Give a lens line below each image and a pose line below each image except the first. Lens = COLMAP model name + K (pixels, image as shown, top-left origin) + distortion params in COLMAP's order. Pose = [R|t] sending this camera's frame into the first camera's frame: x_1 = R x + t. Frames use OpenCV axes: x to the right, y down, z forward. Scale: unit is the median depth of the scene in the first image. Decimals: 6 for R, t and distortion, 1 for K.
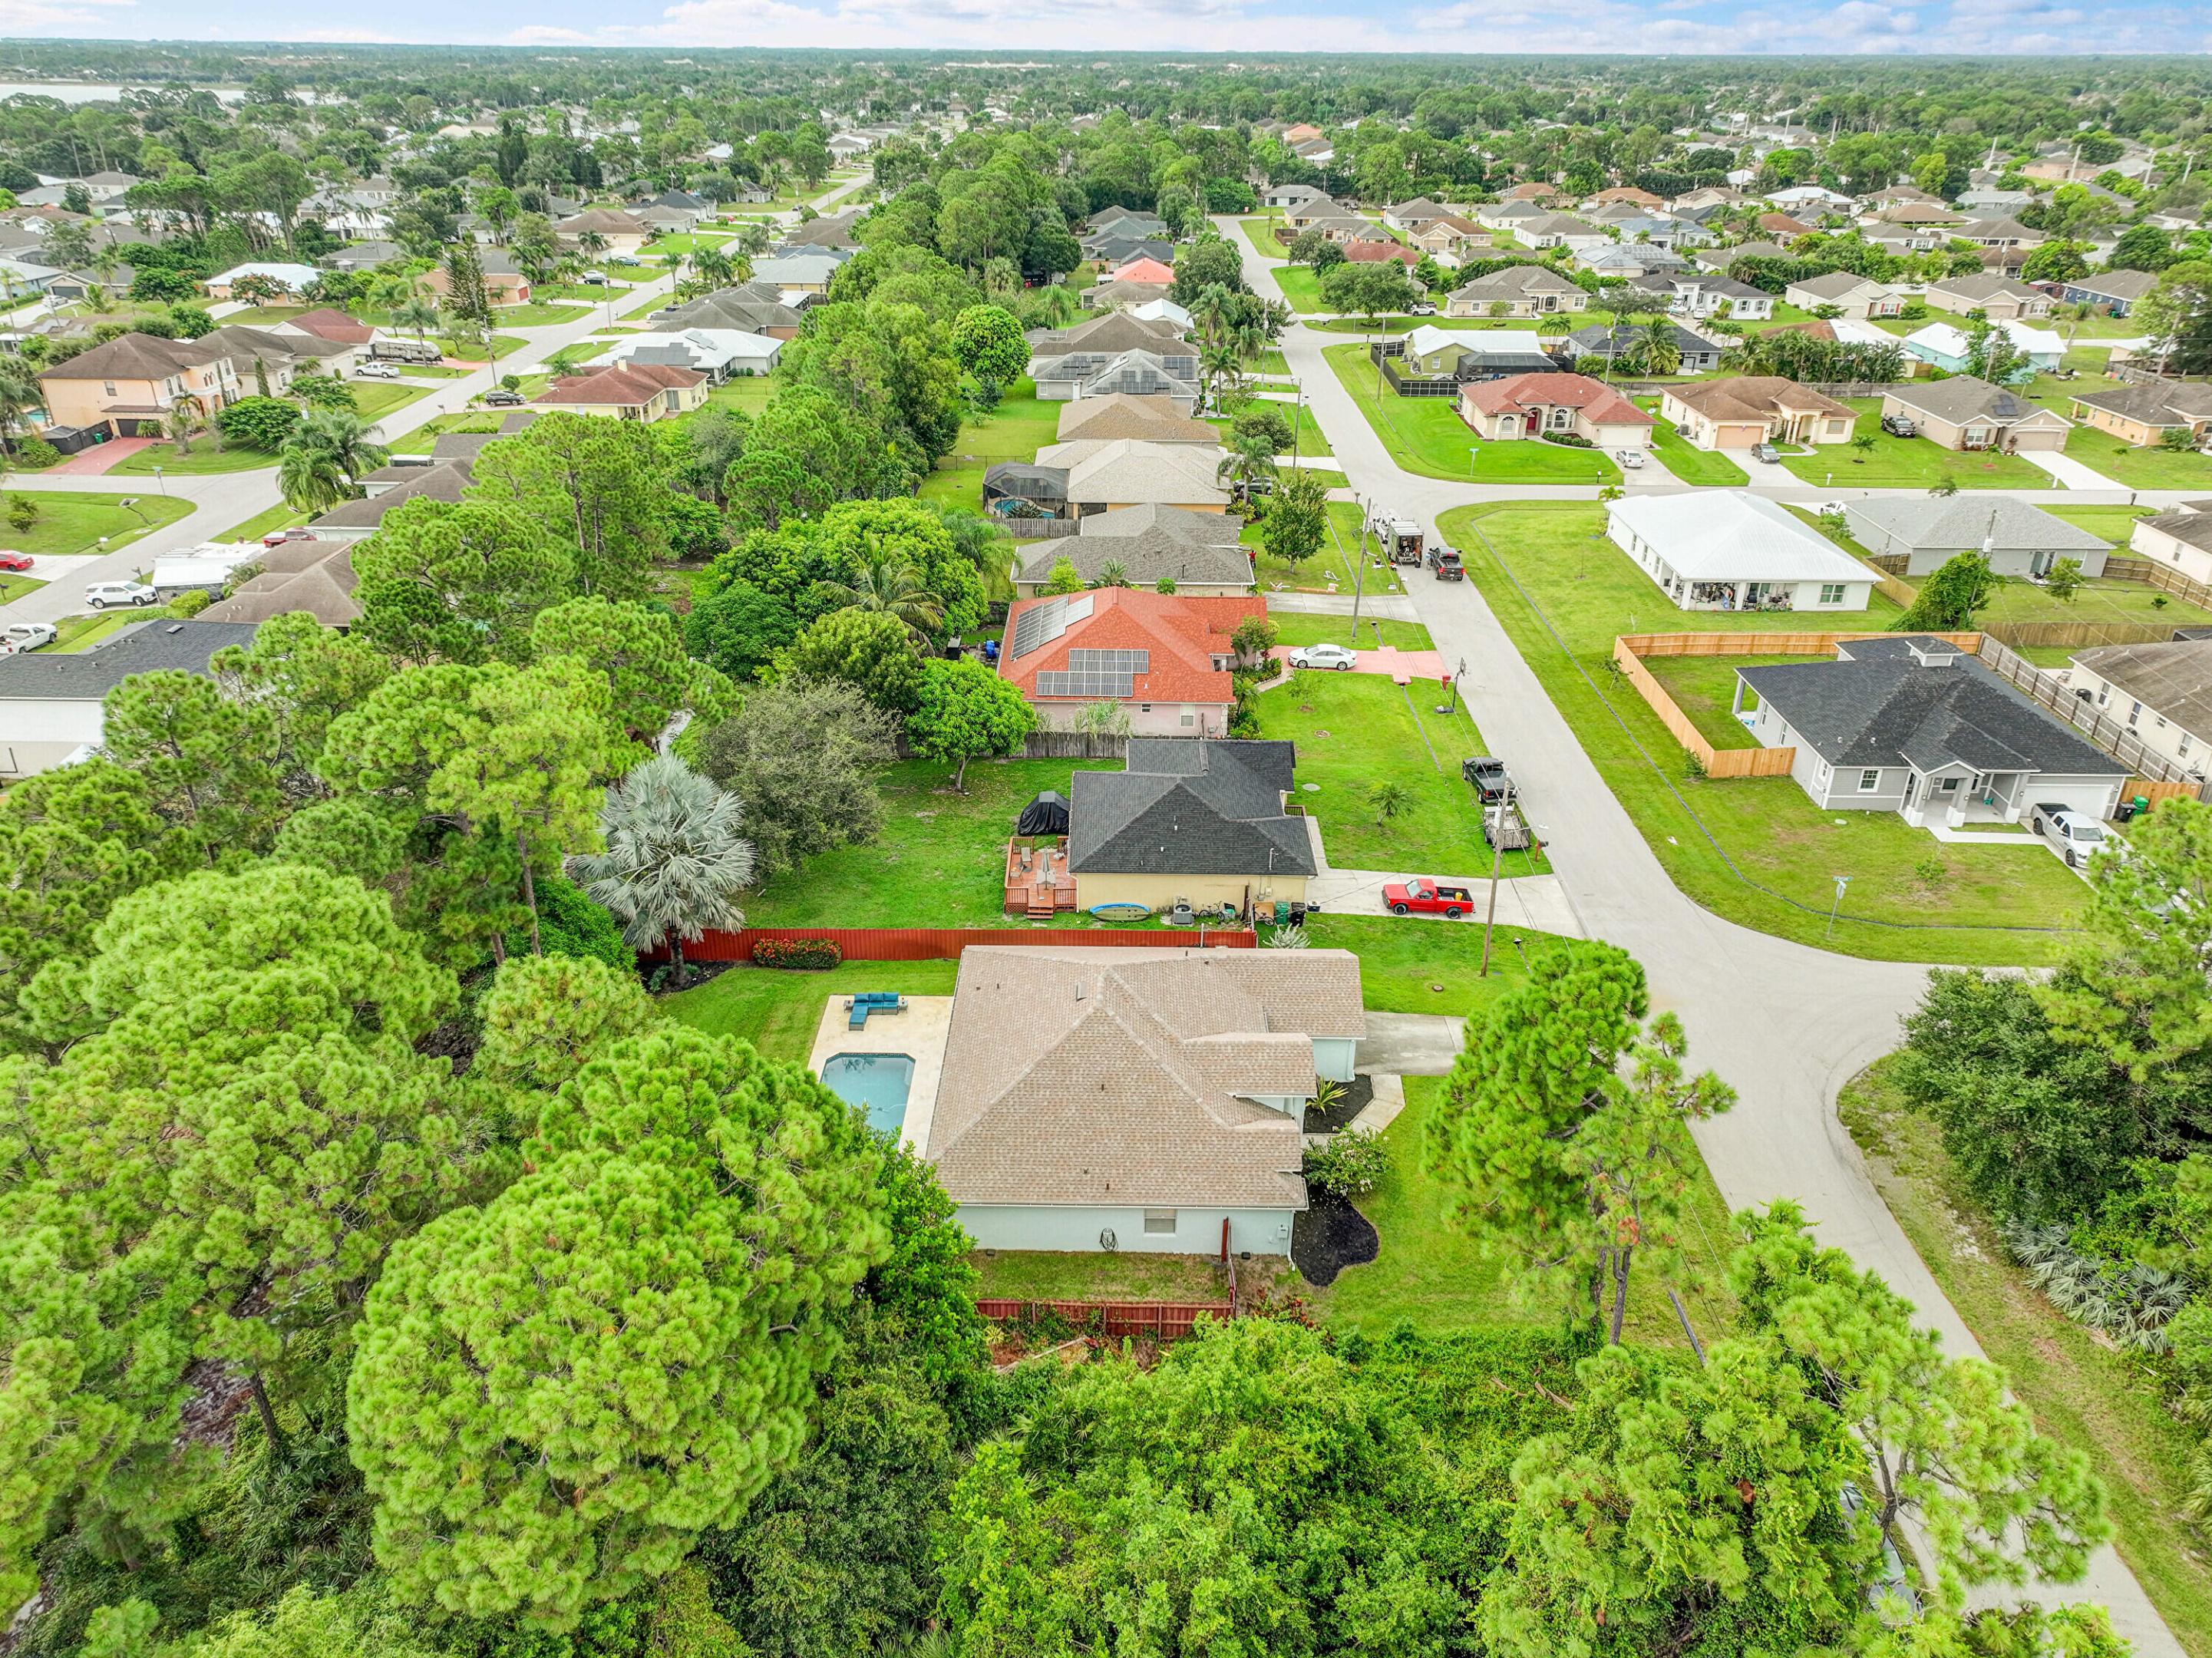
lens RADIAL K [[1554.5, 0, 1106.0], [0, 1554.5, 829.0], [0, 0, 1]] dist [0.000574, 0.010602]
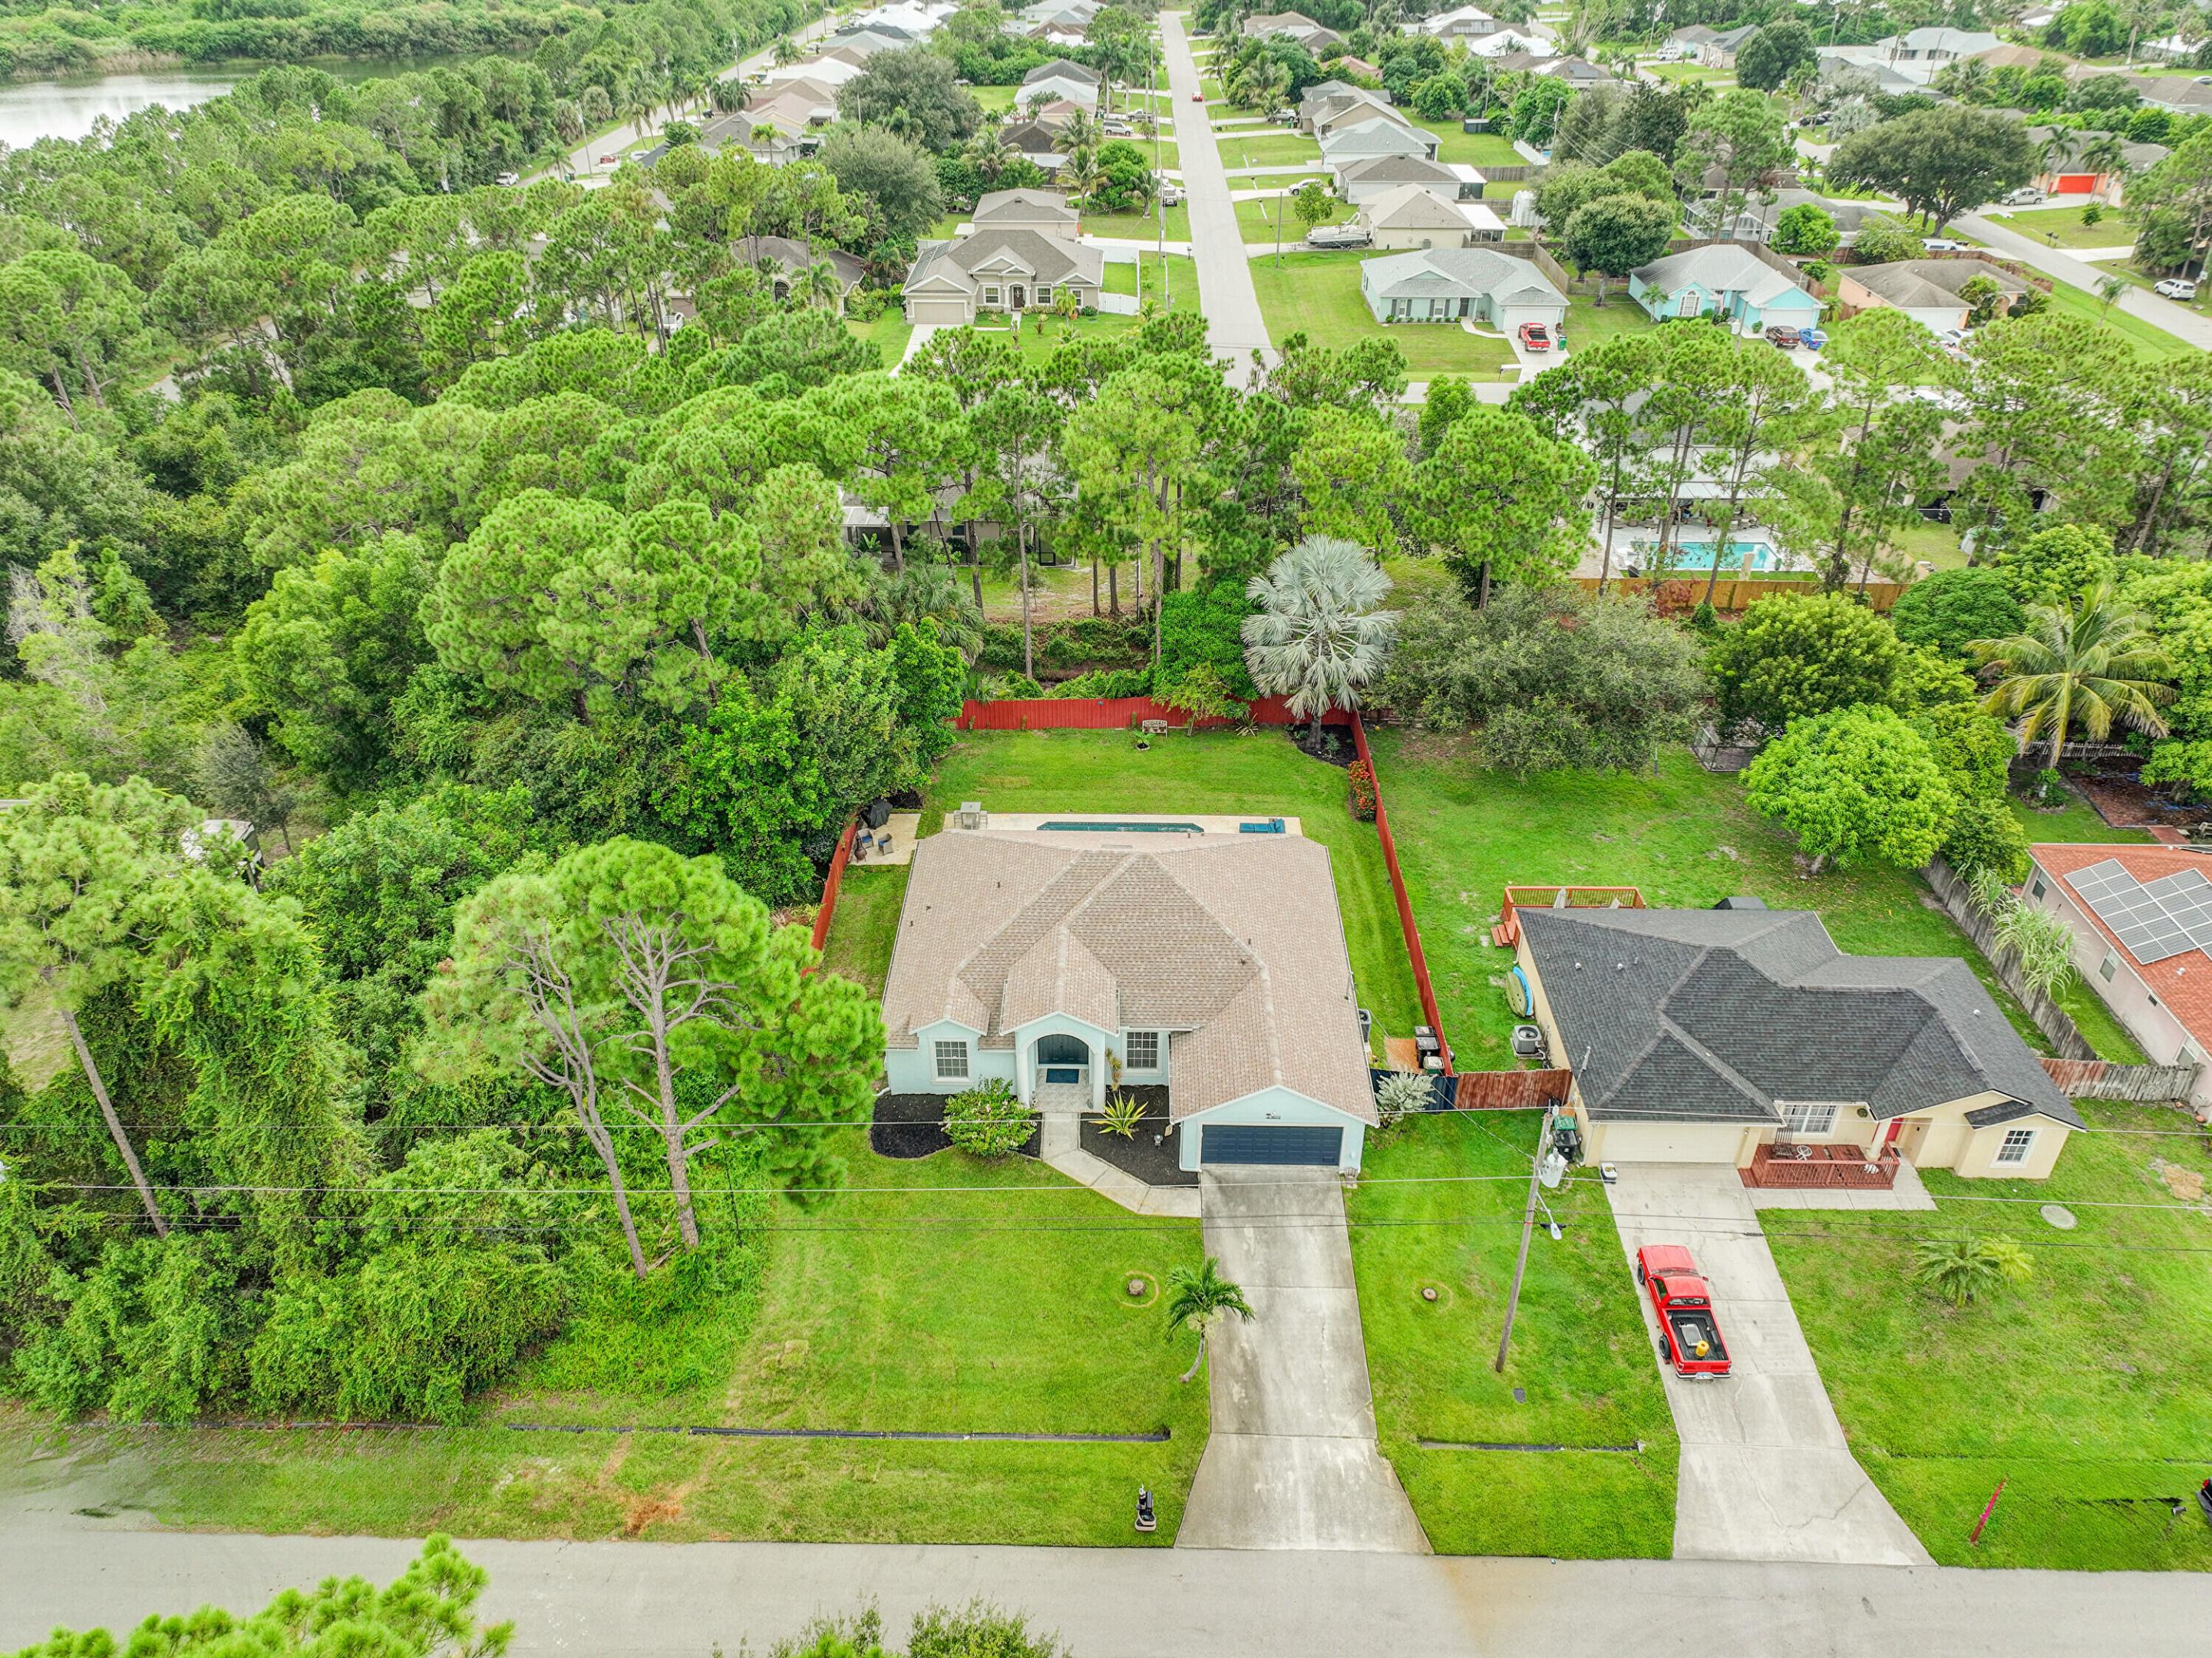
lens RADIAL K [[1554.5, 0, 1106.0], [0, 1554.5, 829.0], [0, 0, 1]] dist [0.000574, 0.010602]
pose [[-0.009158, 0.531436, -0.847049, 0.547112], [-0.452913, 0.753010, 0.477332, -0.250101], [0.891508, 0.388011, 0.233798, 0.505885]]
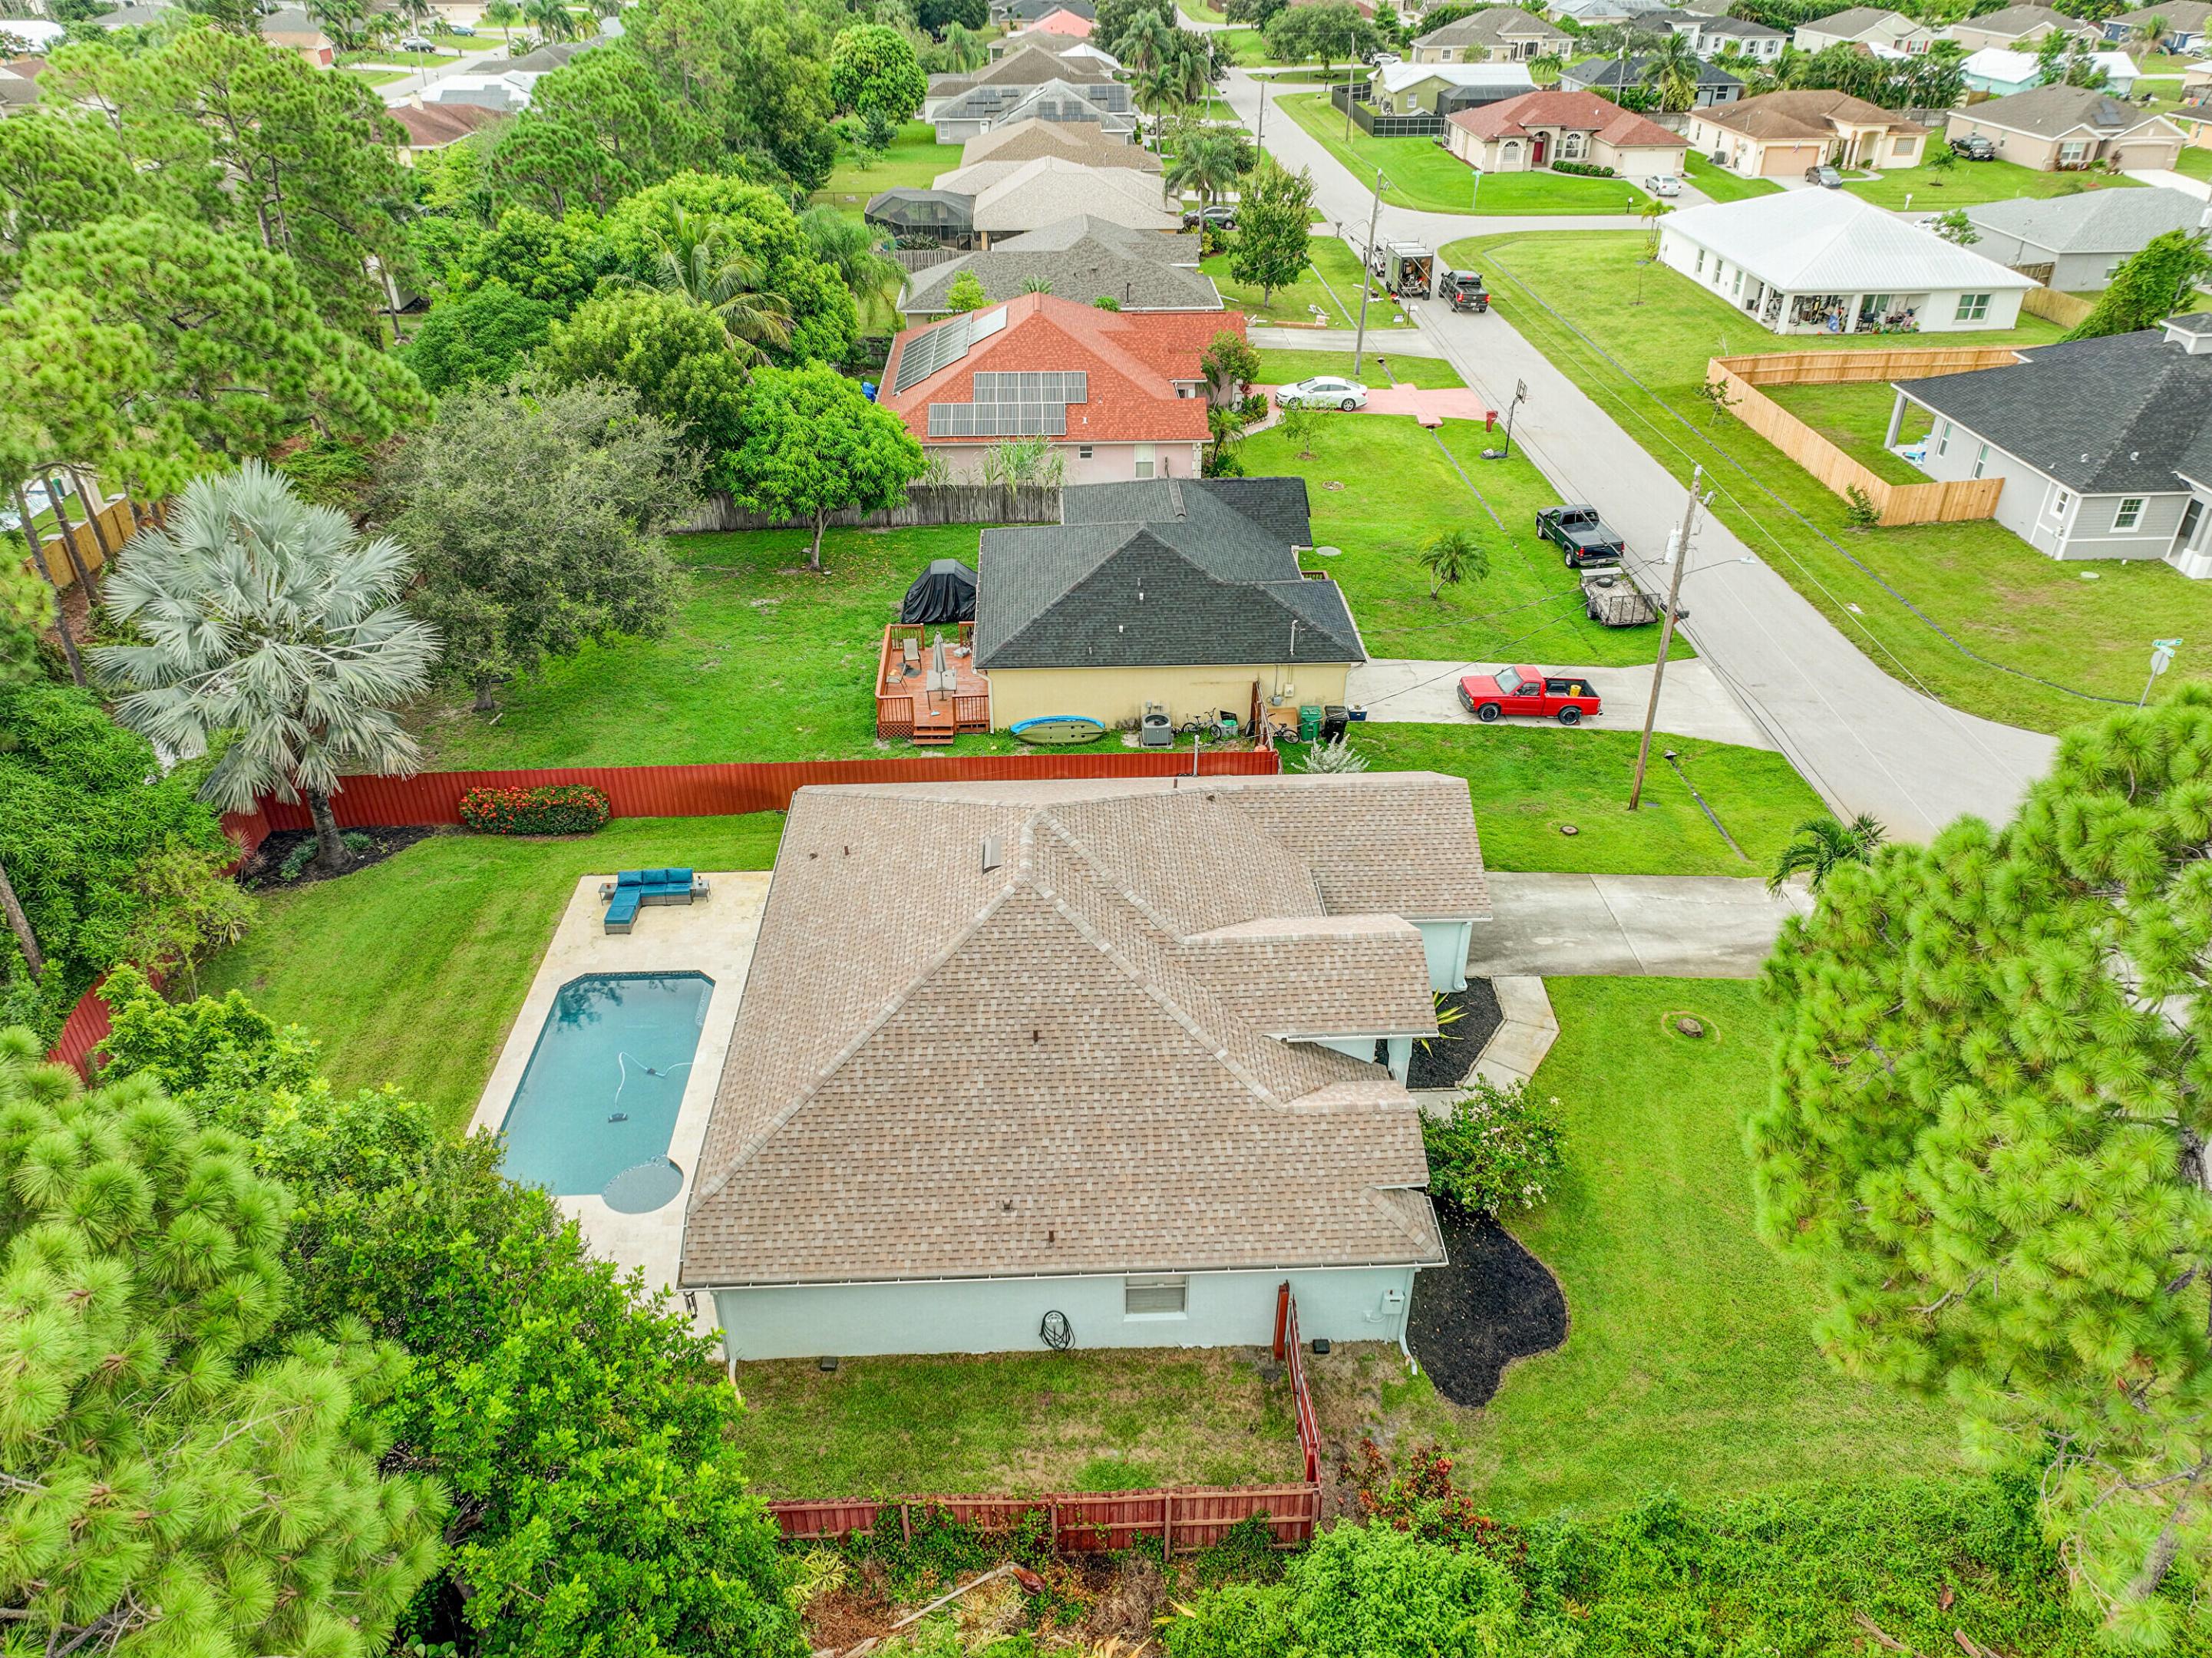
lens RADIAL K [[1554.5, 0, 1106.0], [0, 1554.5, 829.0], [0, 0, 1]] dist [0.000574, 0.010602]
pose [[0.998688, -0.034159, 0.038138, 0.002437], [0.030705, 0.995669, 0.087749, 0.032955], [-0.040970, -0.086463, 0.995412, 0.306991]]
